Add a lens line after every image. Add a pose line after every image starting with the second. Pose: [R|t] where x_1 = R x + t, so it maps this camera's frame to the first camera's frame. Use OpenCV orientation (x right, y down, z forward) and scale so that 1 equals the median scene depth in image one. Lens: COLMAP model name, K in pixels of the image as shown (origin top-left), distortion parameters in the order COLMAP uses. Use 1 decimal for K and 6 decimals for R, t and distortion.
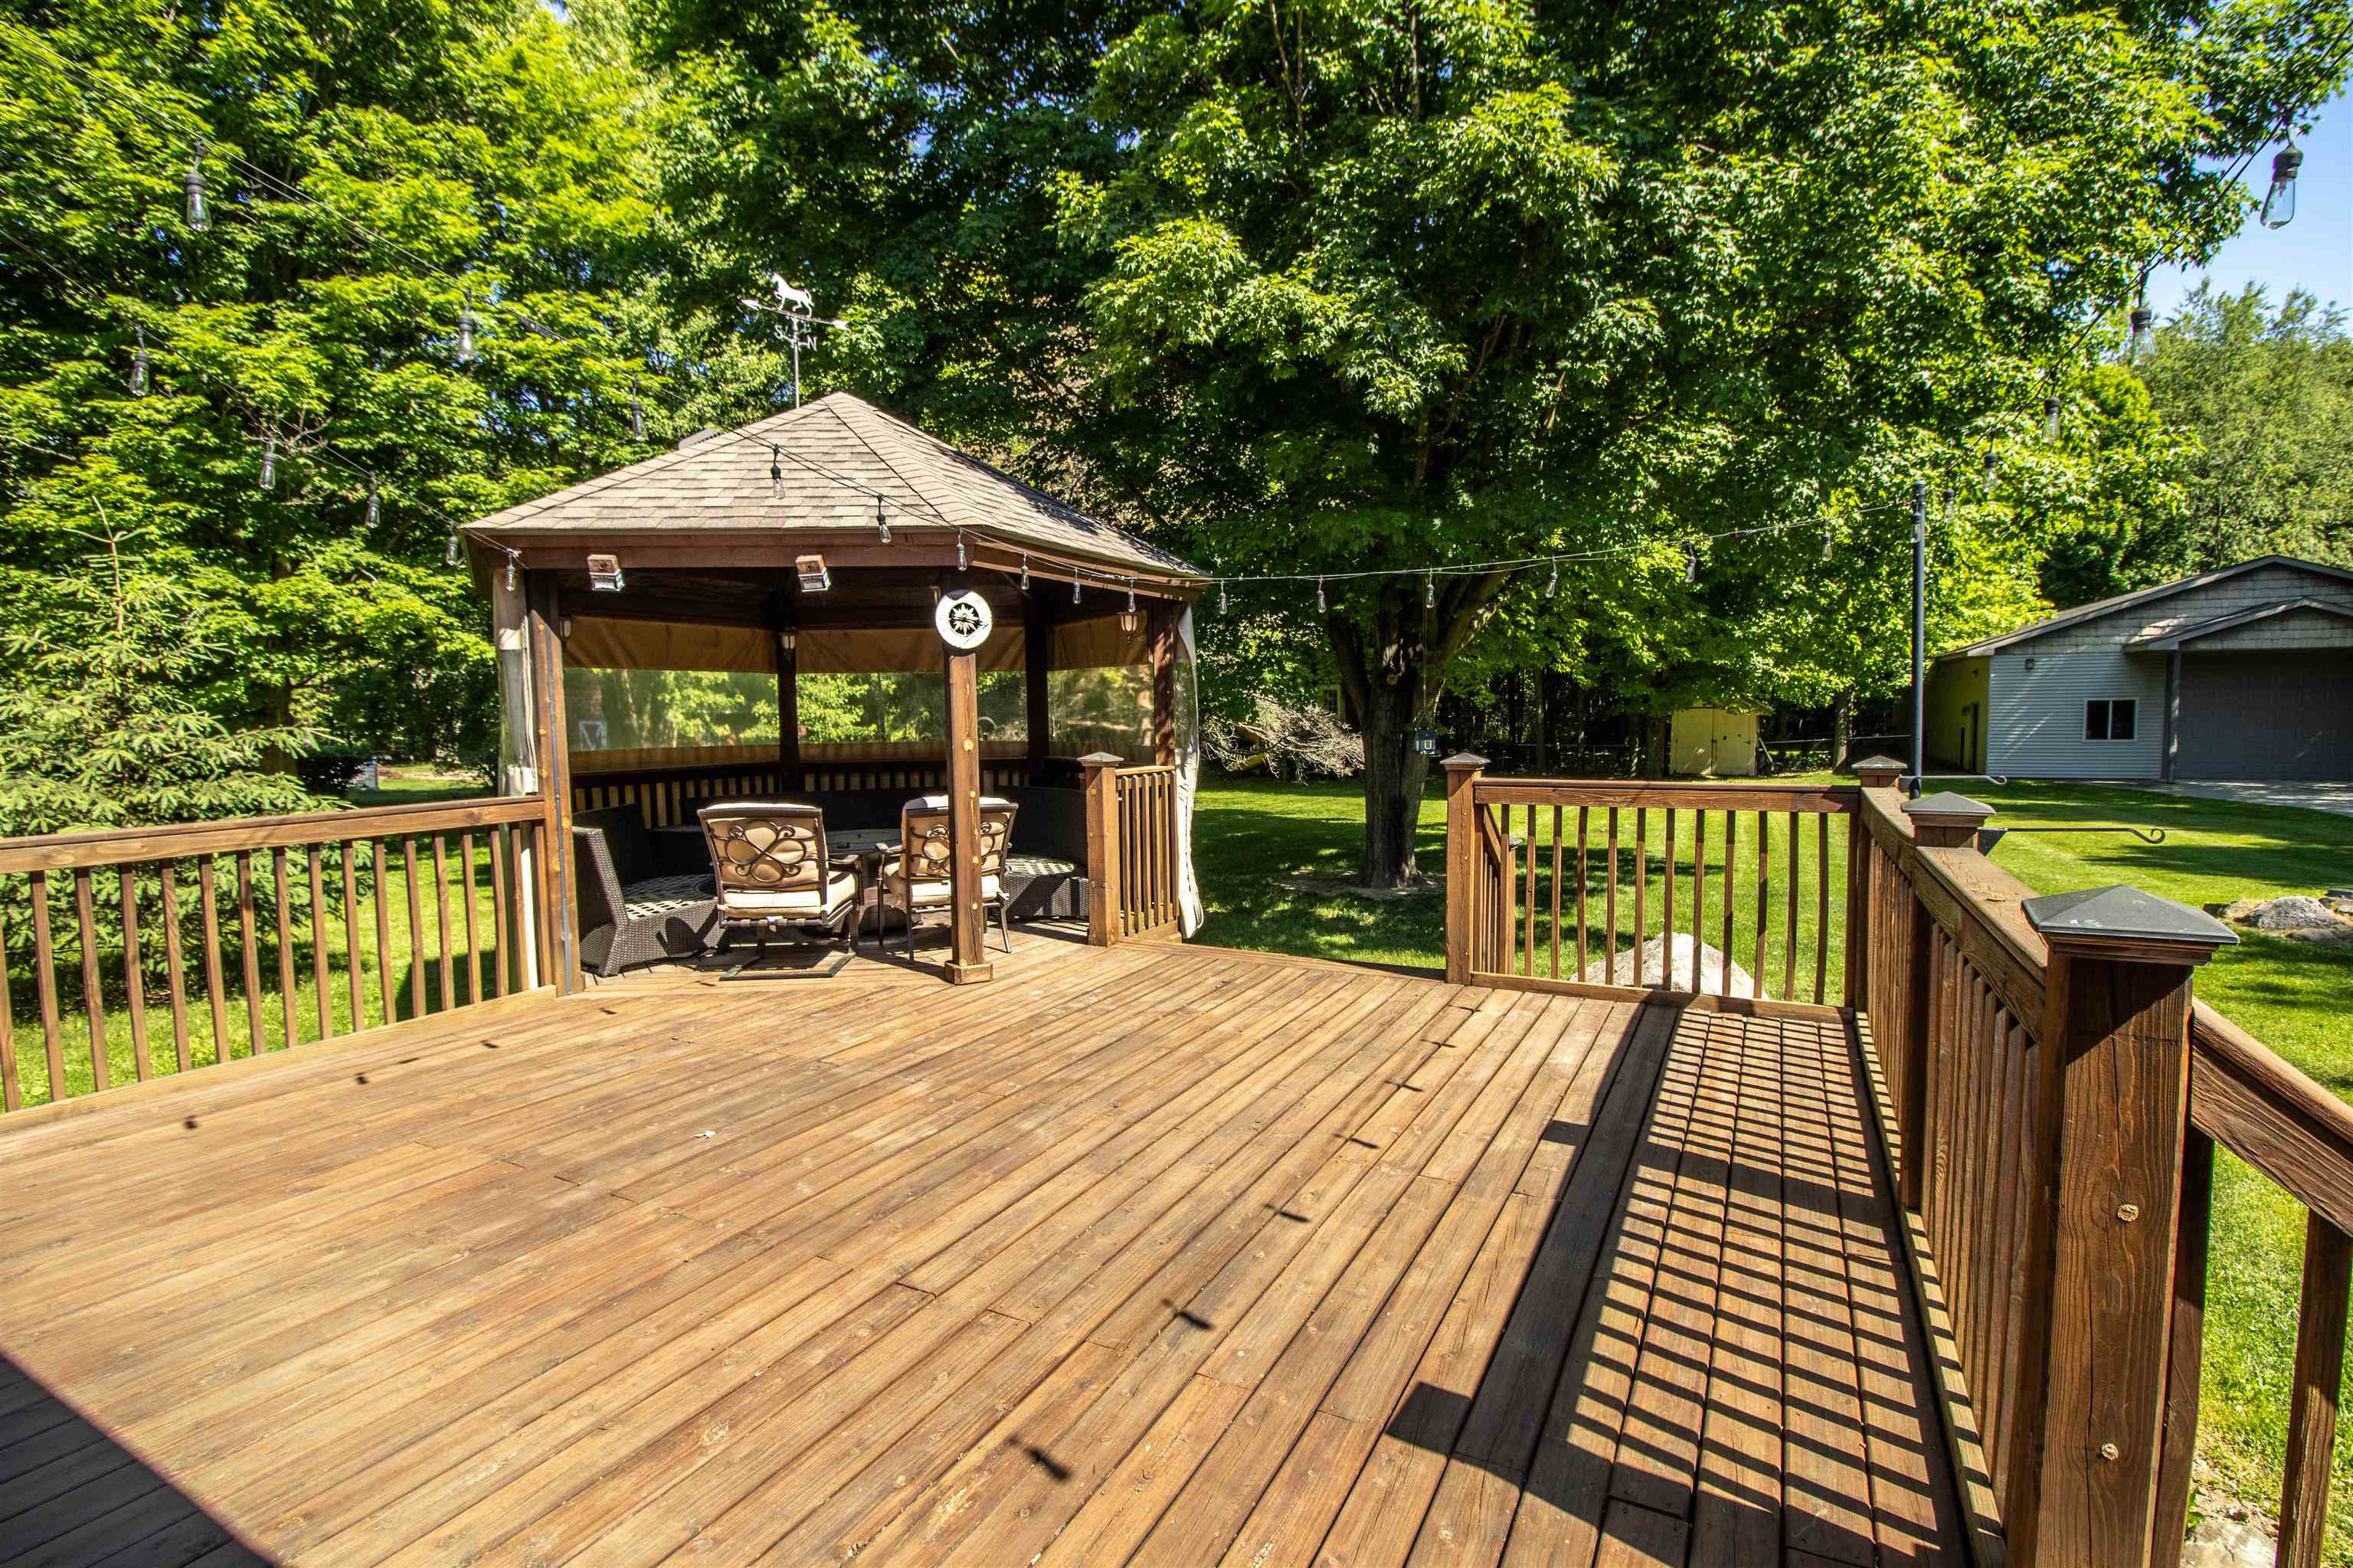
lens RADIAL K [[1119.1, 0, 1176.5], [0, 1119.1, 784.0], [0, 0, 1]] dist [0.031329, -0.031944]
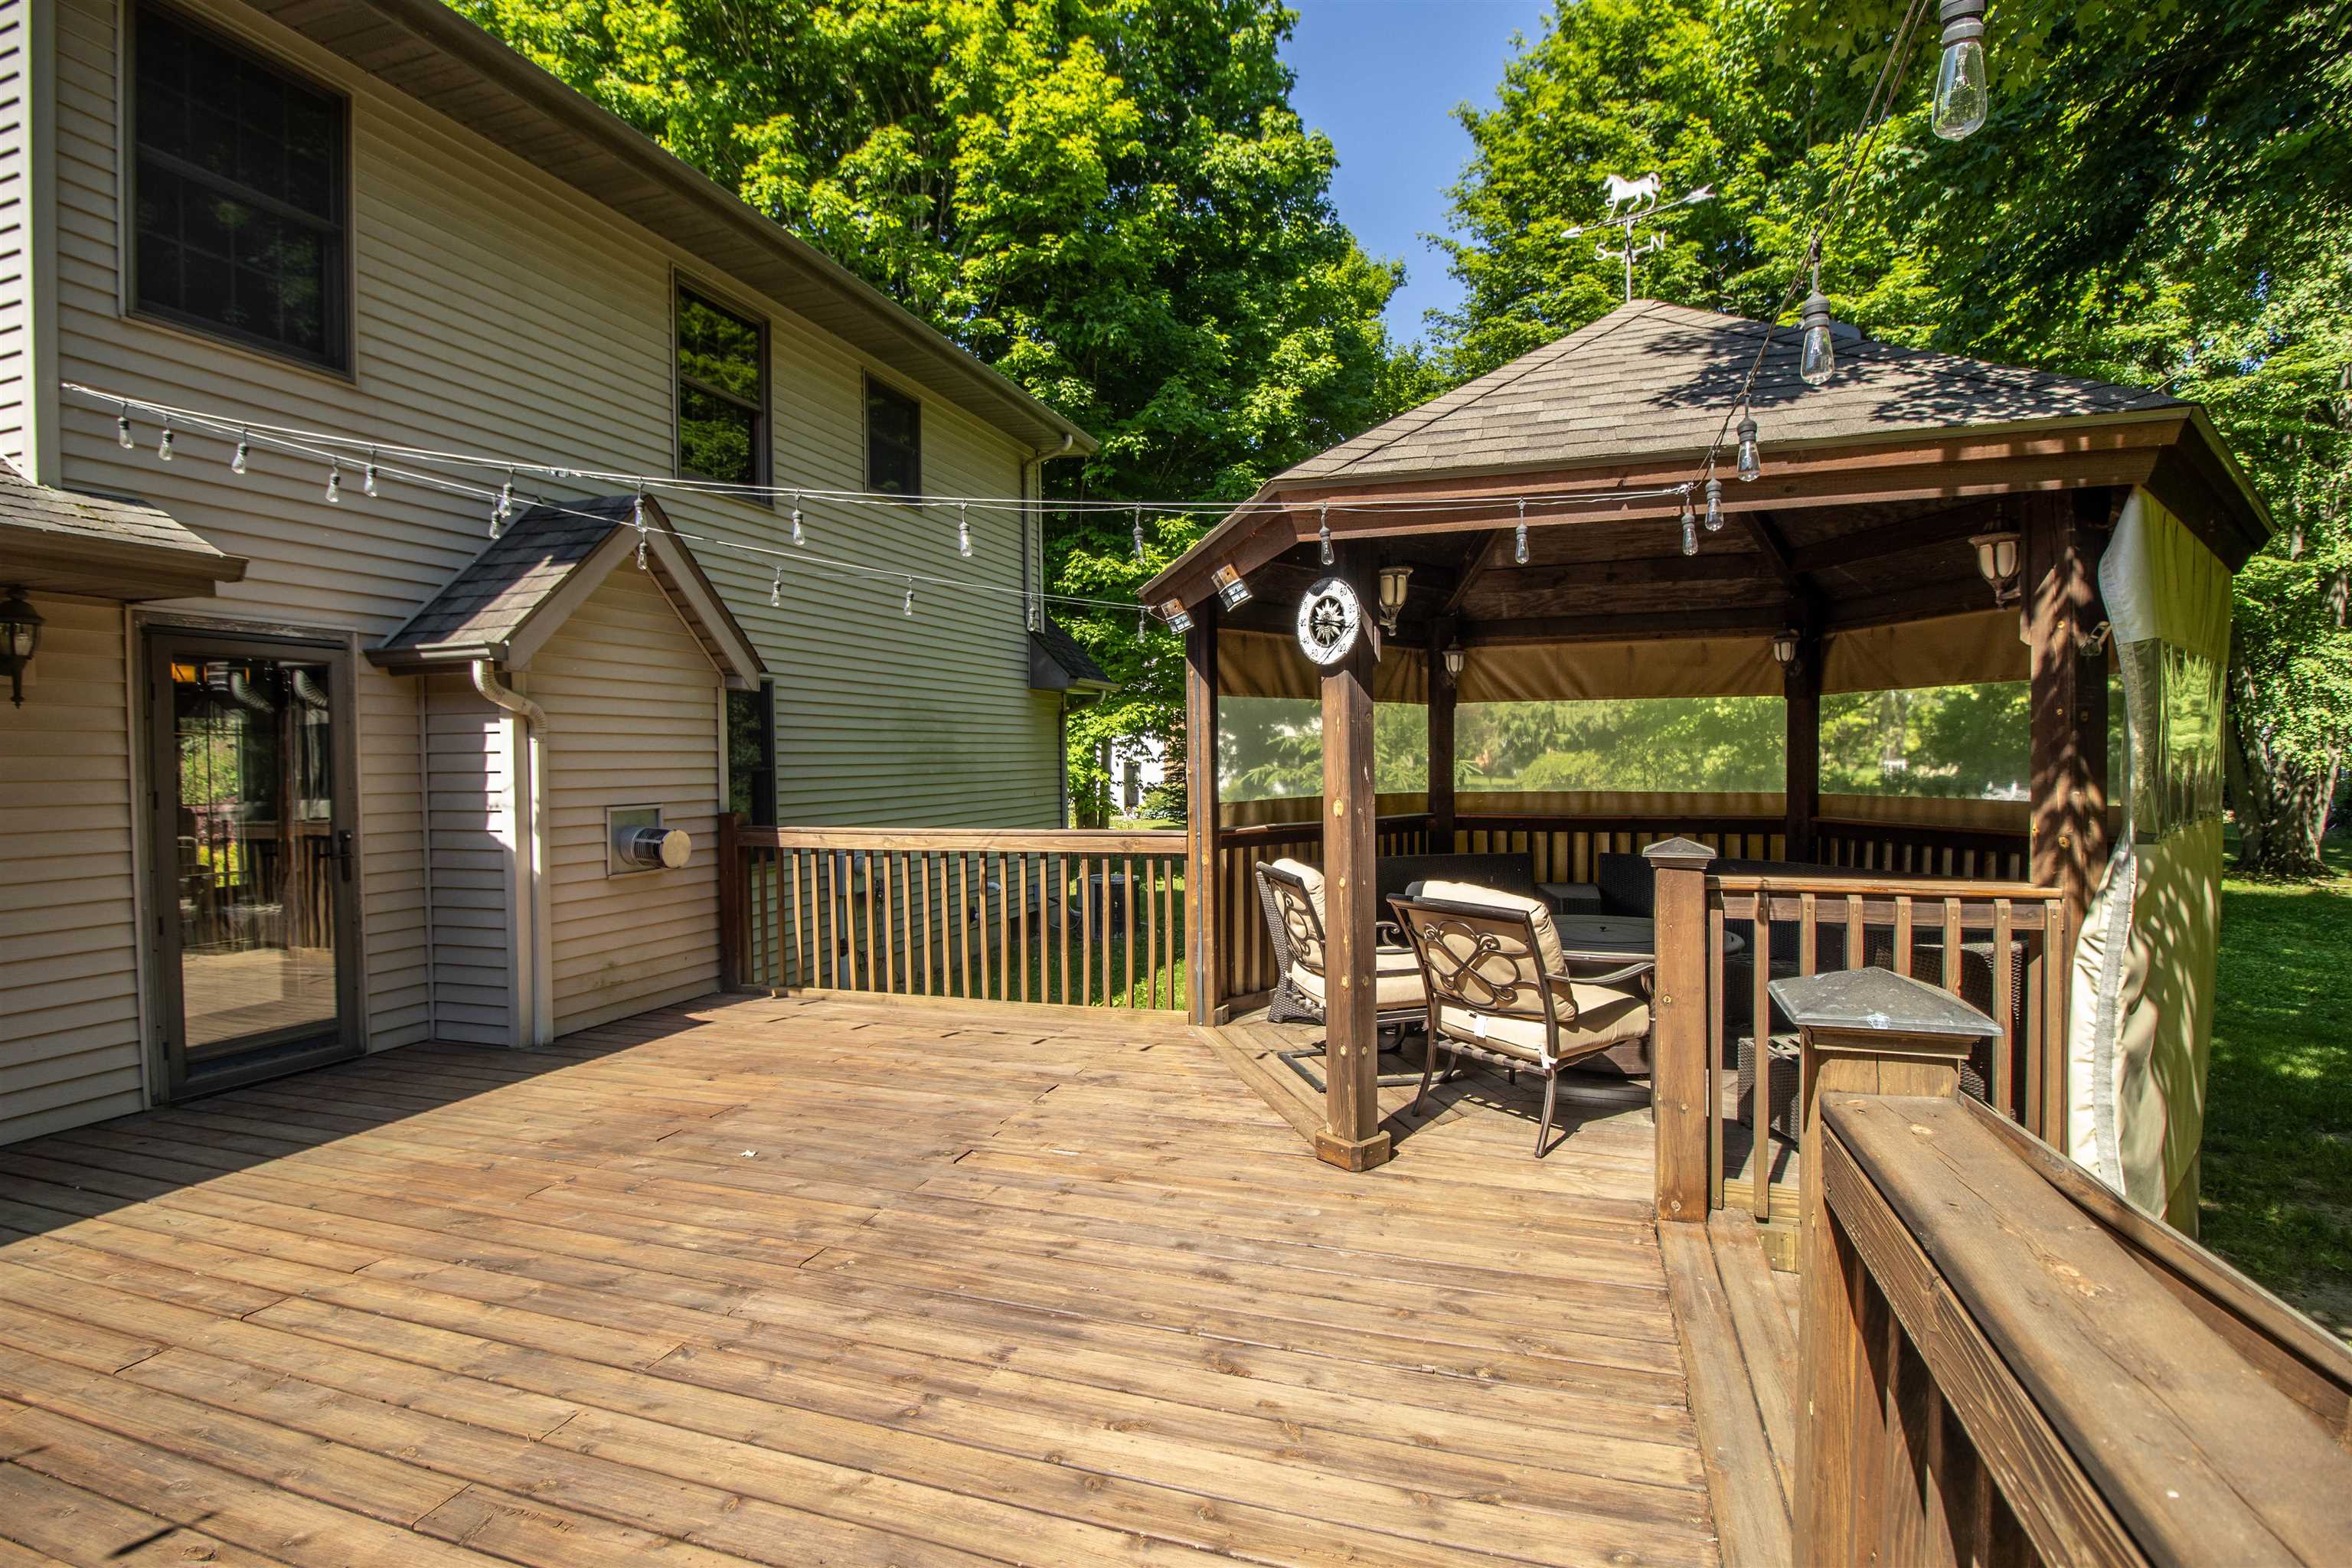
lens RADIAL K [[1094.4, 0, 1180.6], [0, 1094.4, 800.7], [0, 0, 1]] dist [0.001110, -0.010157]
pose [[0.170764, 0.054397, -0.983809, 0.445059], [-0.056609, 0.997367, 0.045320, -0.064489], [0.983684, 0.047954, 0.173394, 0.803865]]
